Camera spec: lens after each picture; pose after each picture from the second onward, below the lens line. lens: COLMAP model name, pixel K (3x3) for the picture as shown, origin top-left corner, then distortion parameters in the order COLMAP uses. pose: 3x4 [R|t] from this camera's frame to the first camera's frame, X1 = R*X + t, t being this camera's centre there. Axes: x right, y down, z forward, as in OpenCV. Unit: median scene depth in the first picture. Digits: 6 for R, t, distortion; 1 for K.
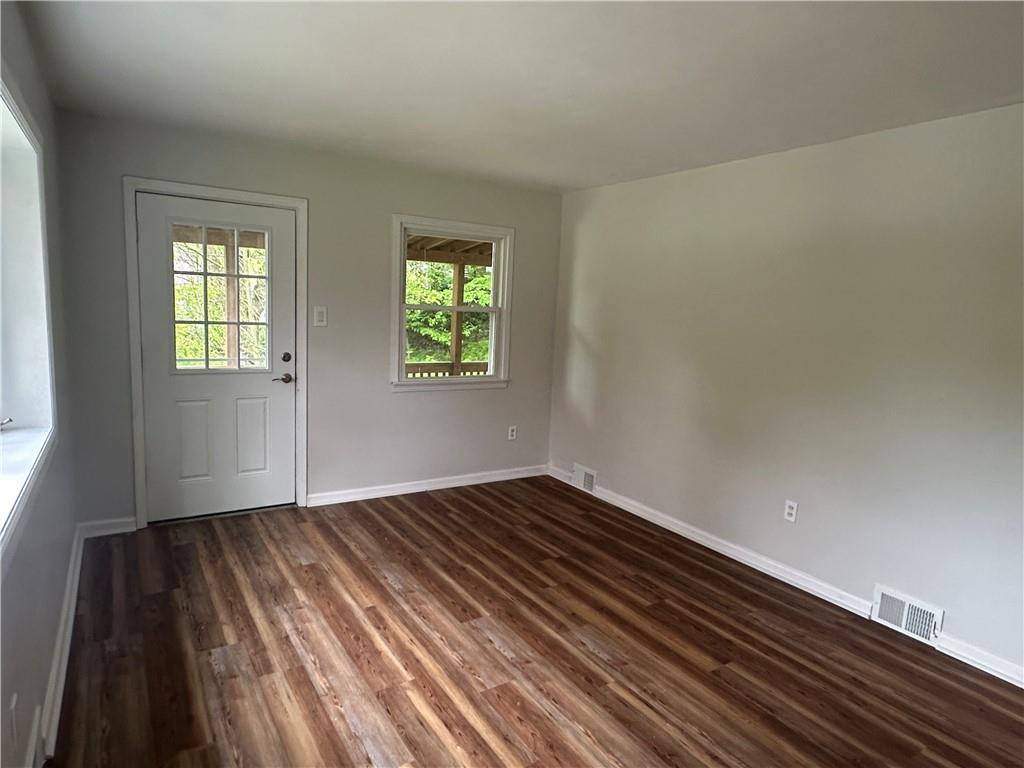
lens RADIAL K [[606.8, 0, 505.0], [0, 606.8, 381.6], [0, 0, 1]] dist [-0.002117, 0.002924]
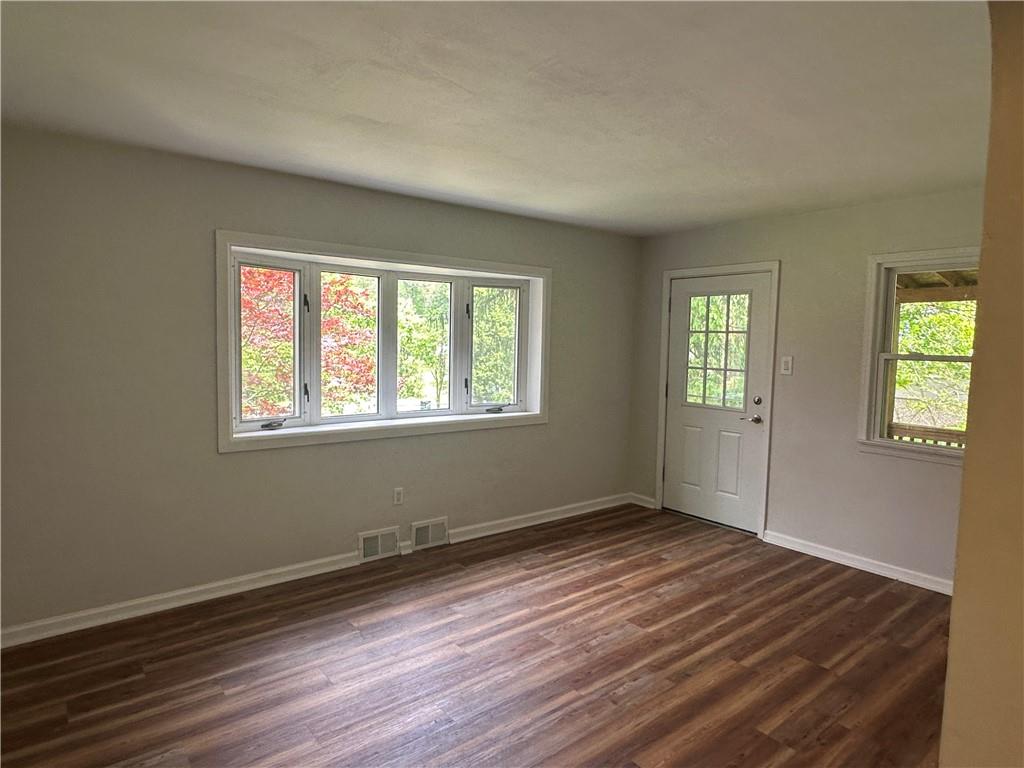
lens RADIAL K [[606.8, 0, 505.0], [0, 606.8, 381.6], [0, 0, 1]] dist [-0.002117, 0.002924]
pose [[0.100100, 0.028993, -0.994555, 0.845483], [-0.144836, 0.989353, 0.014264, -0.027410], [0.984379, 0.142619, 0.103234, 0.480933]]
